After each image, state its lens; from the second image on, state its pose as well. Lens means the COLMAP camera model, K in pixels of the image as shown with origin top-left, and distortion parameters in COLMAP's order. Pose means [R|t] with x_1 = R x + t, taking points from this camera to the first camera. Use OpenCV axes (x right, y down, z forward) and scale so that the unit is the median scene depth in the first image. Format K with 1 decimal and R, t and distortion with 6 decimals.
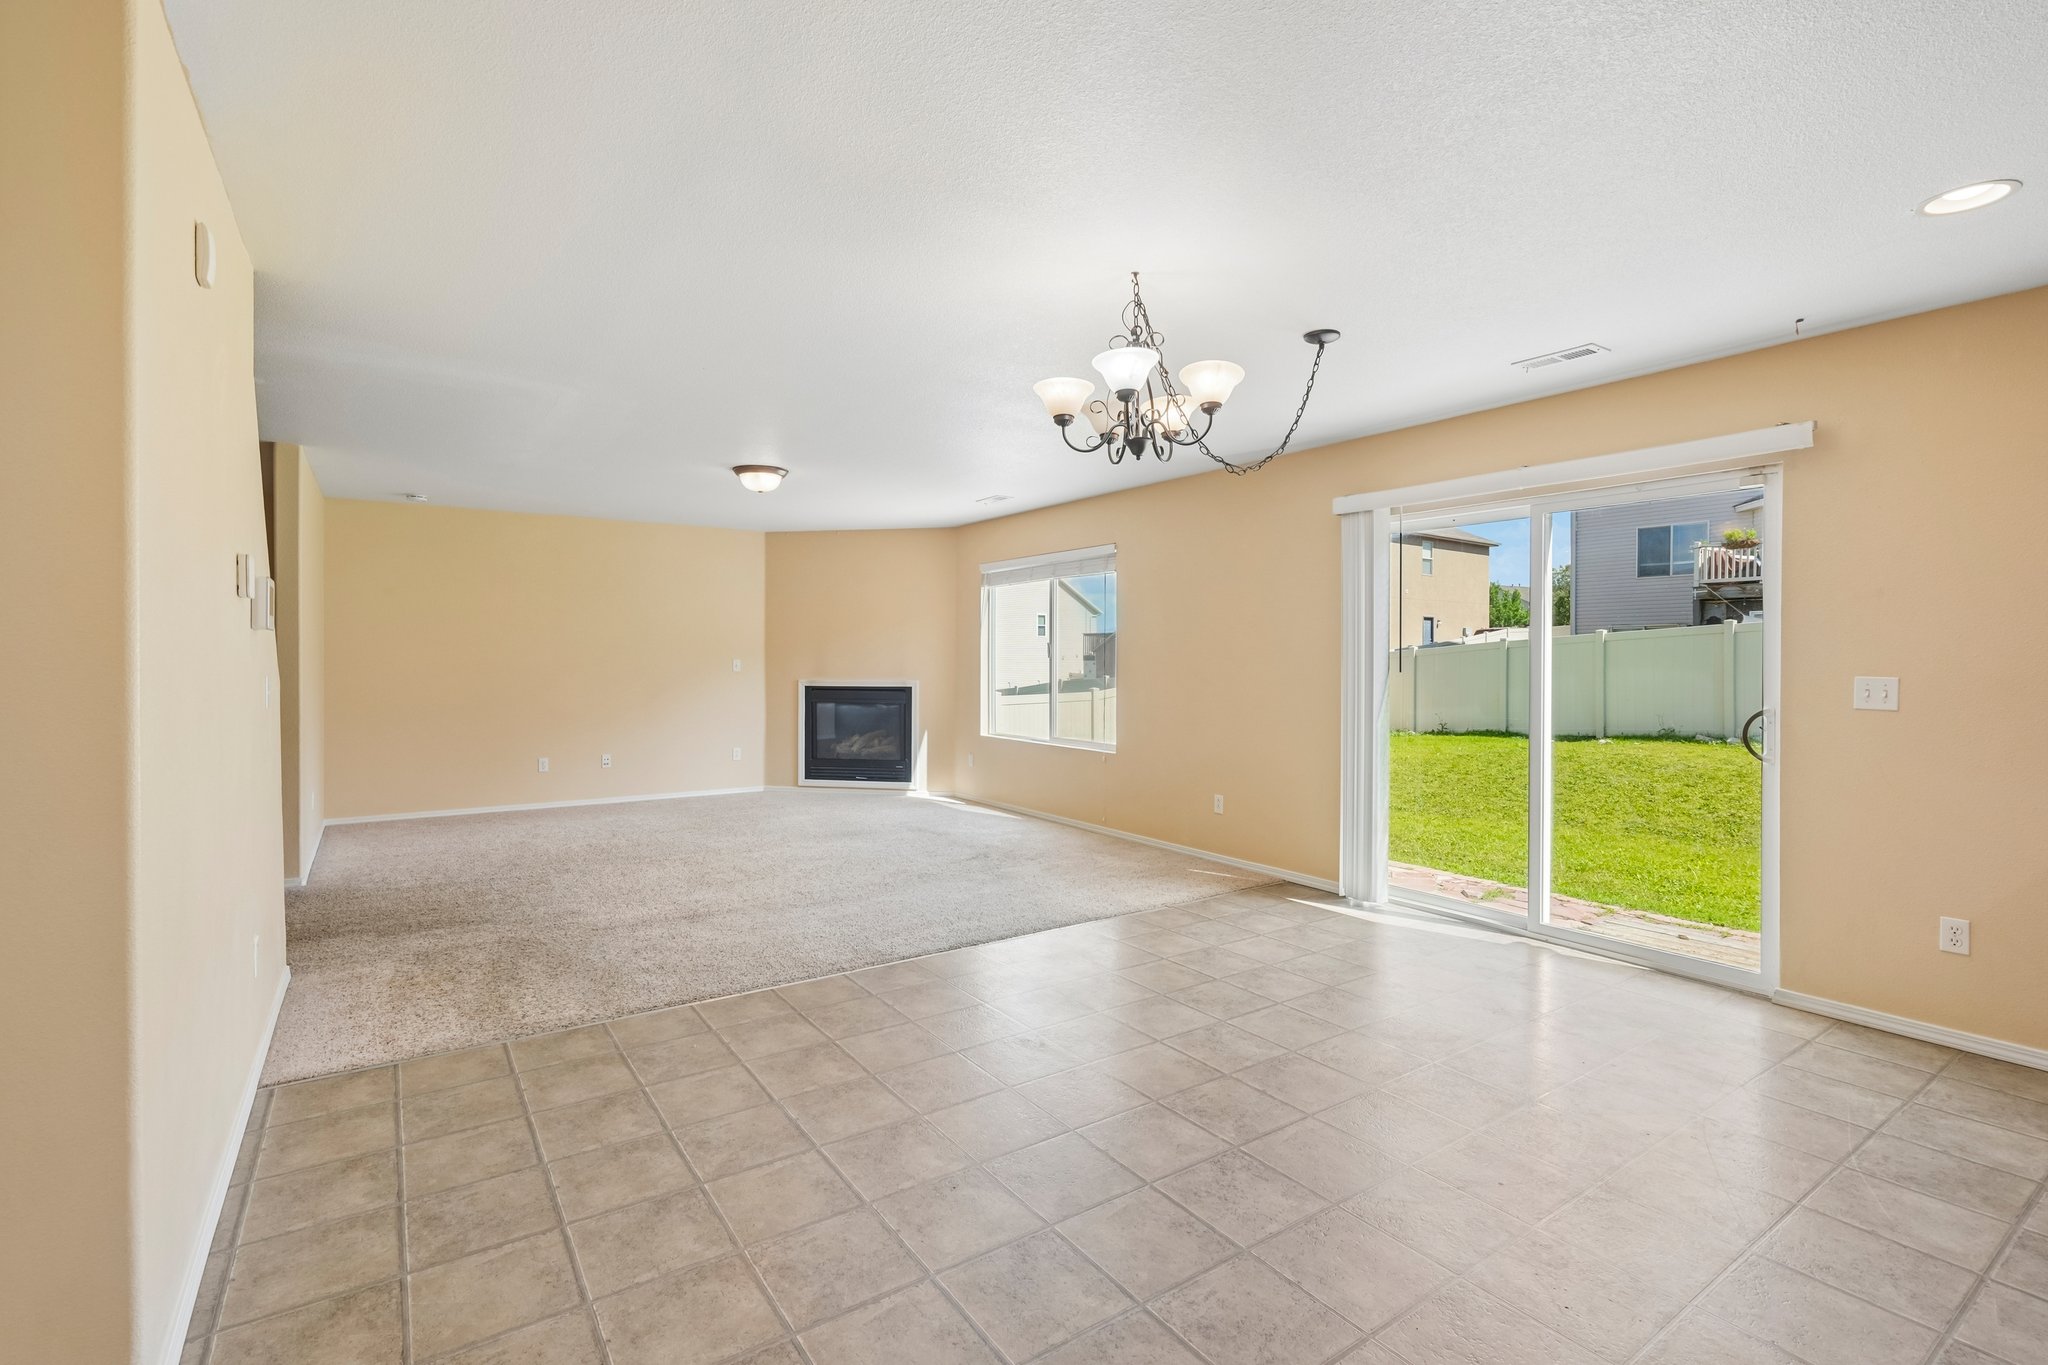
lens RADIAL K [[932.6, 0, 1013.6], [0, 932.6, 664.8], [0, 0, 1]] dist [-0.002830, 0.000284]
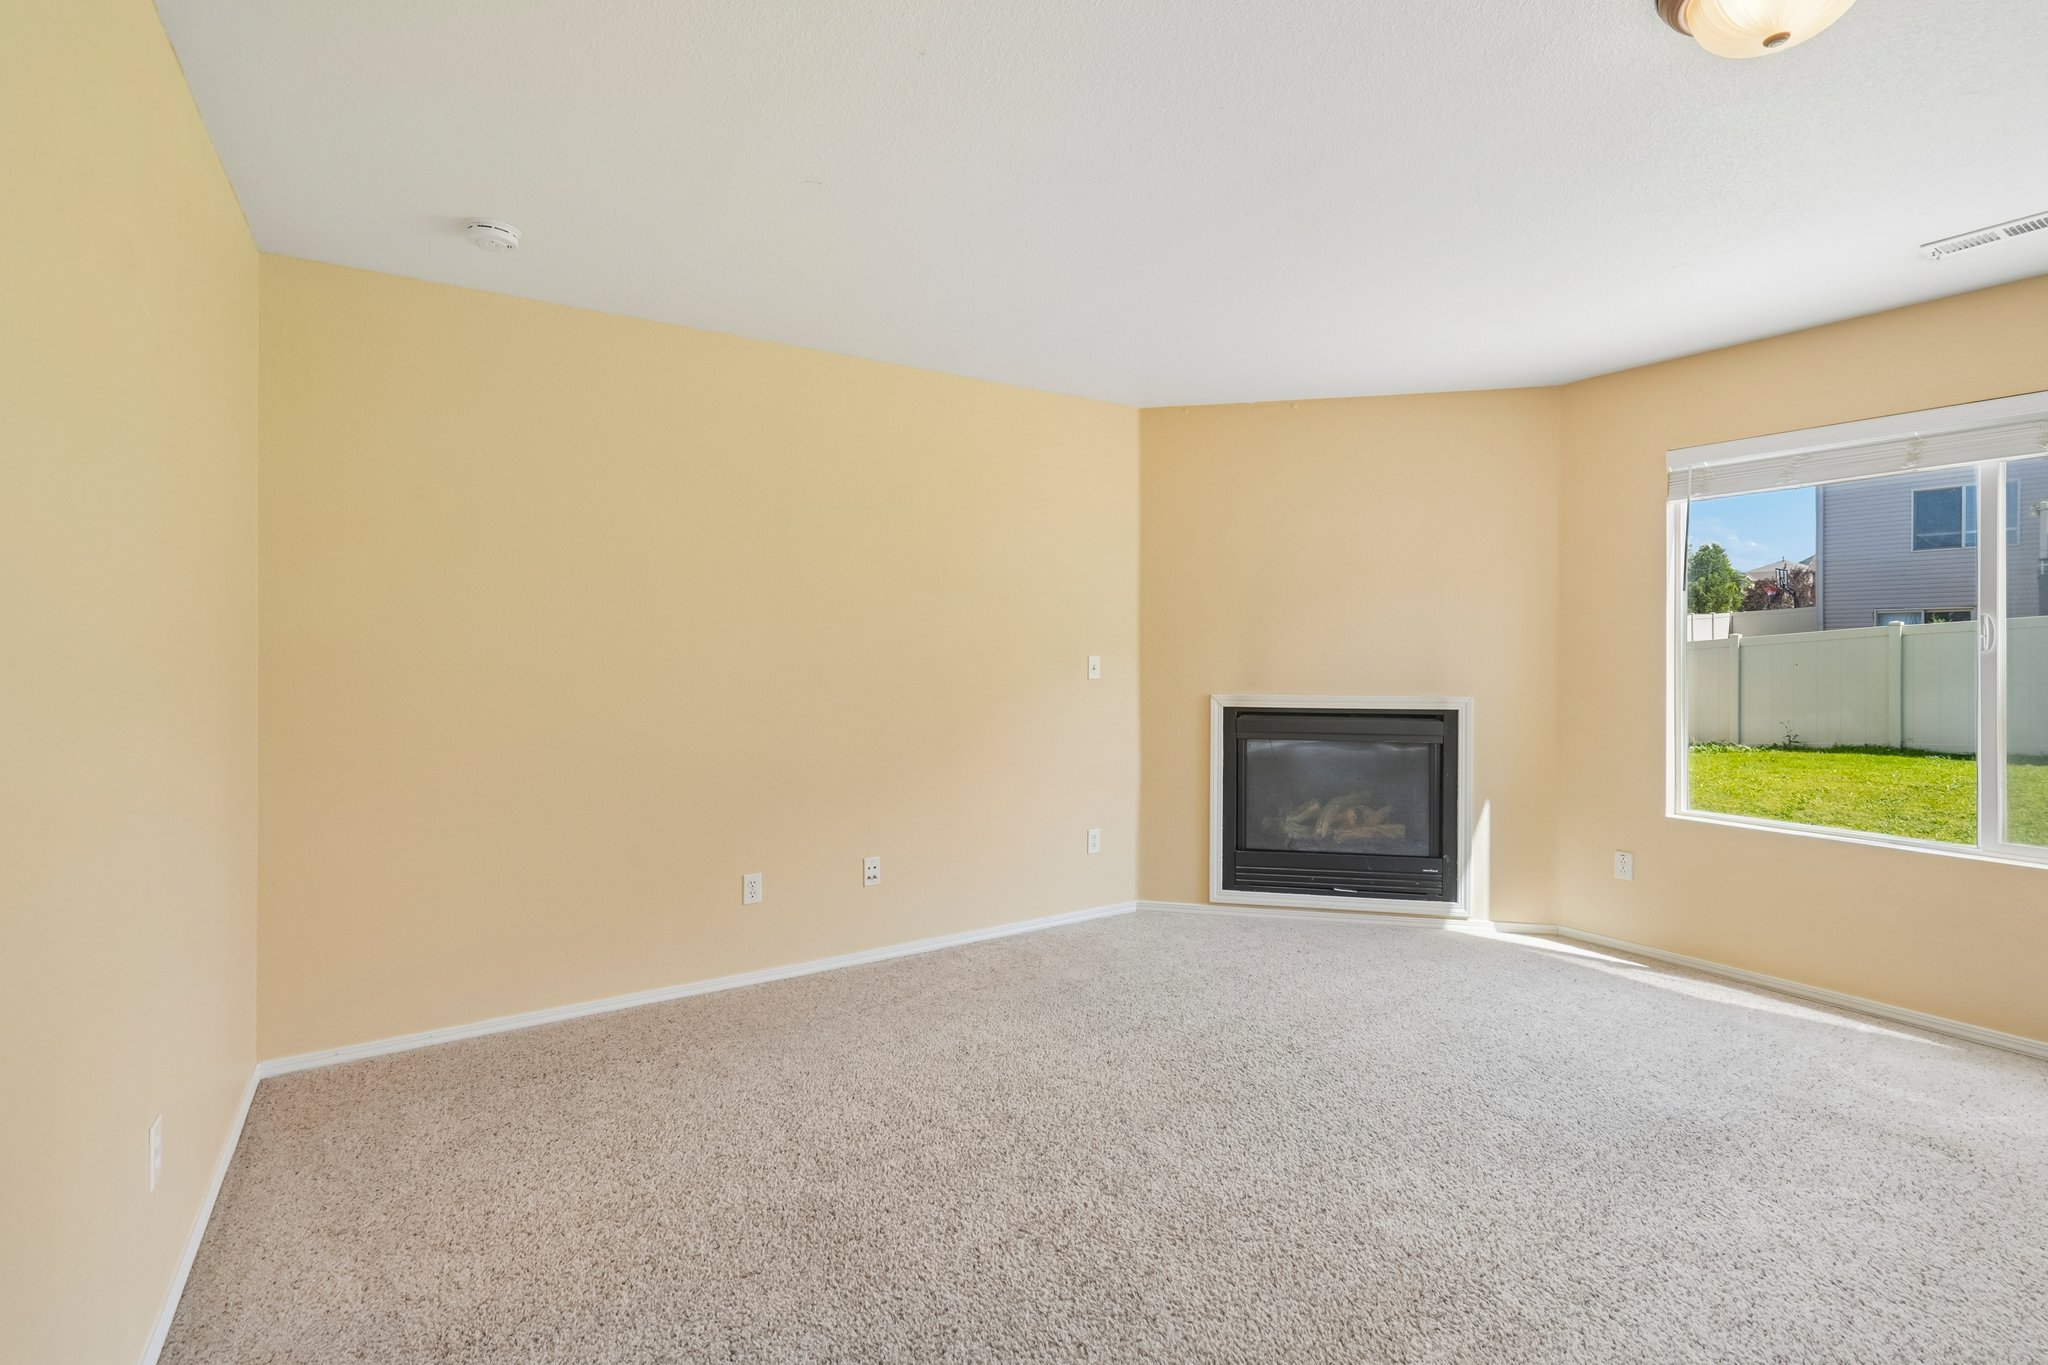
lens RADIAL K [[935.1, 0, 1017.9], [0, 935.1, 645.0], [0, 0, 1]] dist [-0.001247, 0.000747]
pose [[0.999735, -0.002170, -0.022927, -0.331784], [0.001895, 0.999926, -0.012023, -0.005341], [0.022951, 0.011976, 0.999665, 0.495458]]
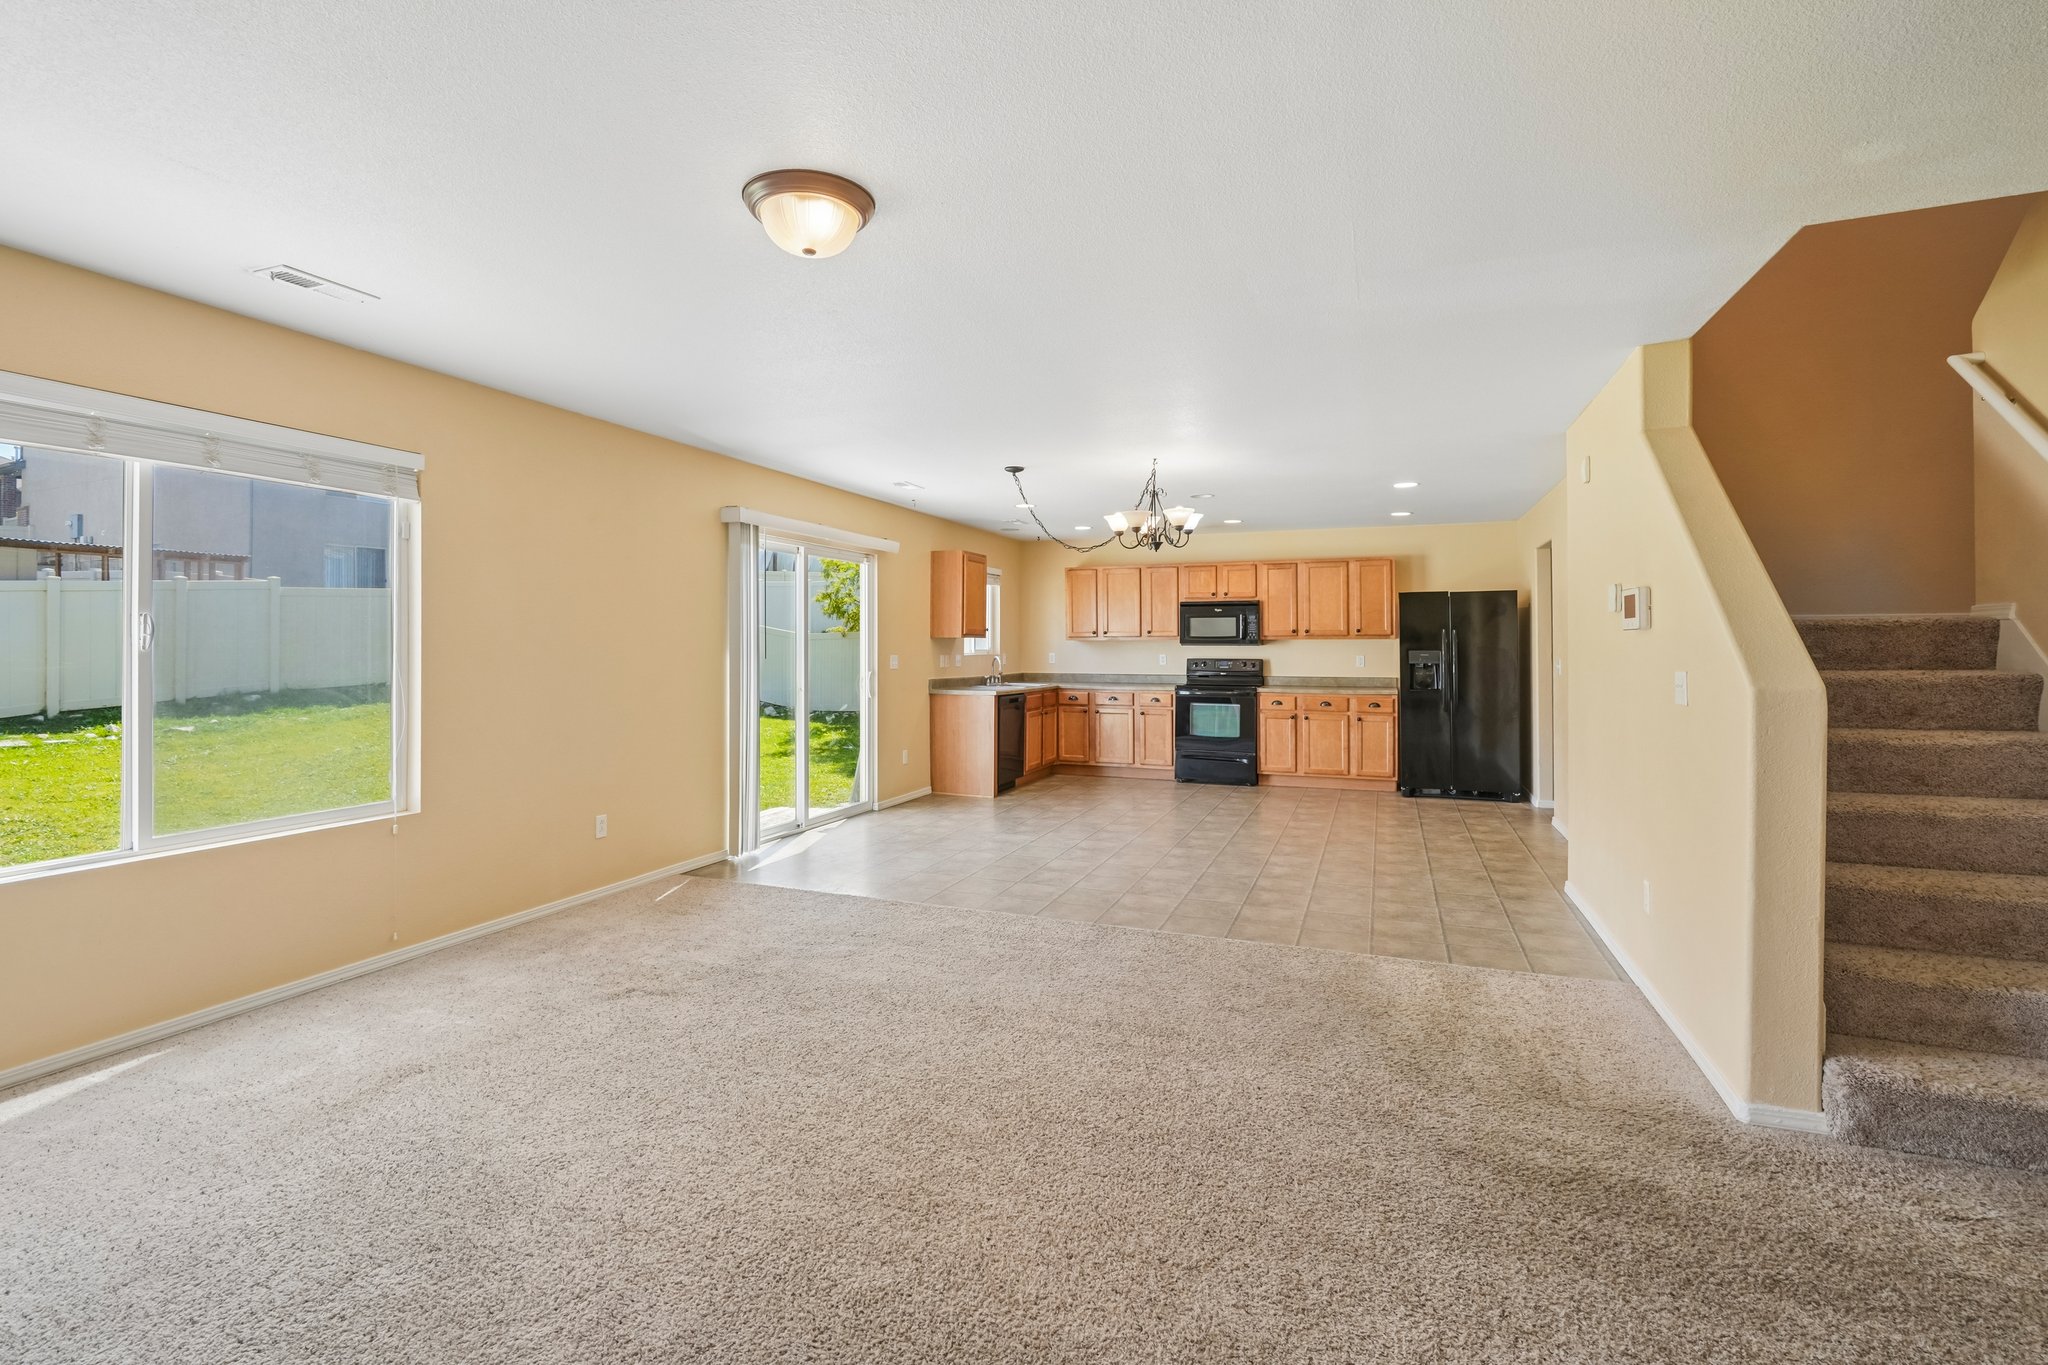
lens RADIAL K [[935.1, 0, 1017.9], [0, 935.1, 645.0], [0, 0, 1]] dist [-0.001247, 0.000747]
pose [[-0.565563, -0.000762, 0.824704, -0.451530], [0.003883, 0.999986, 0.003587, -0.007779], [-0.824696, 0.005231, -0.565553, 0.788382]]
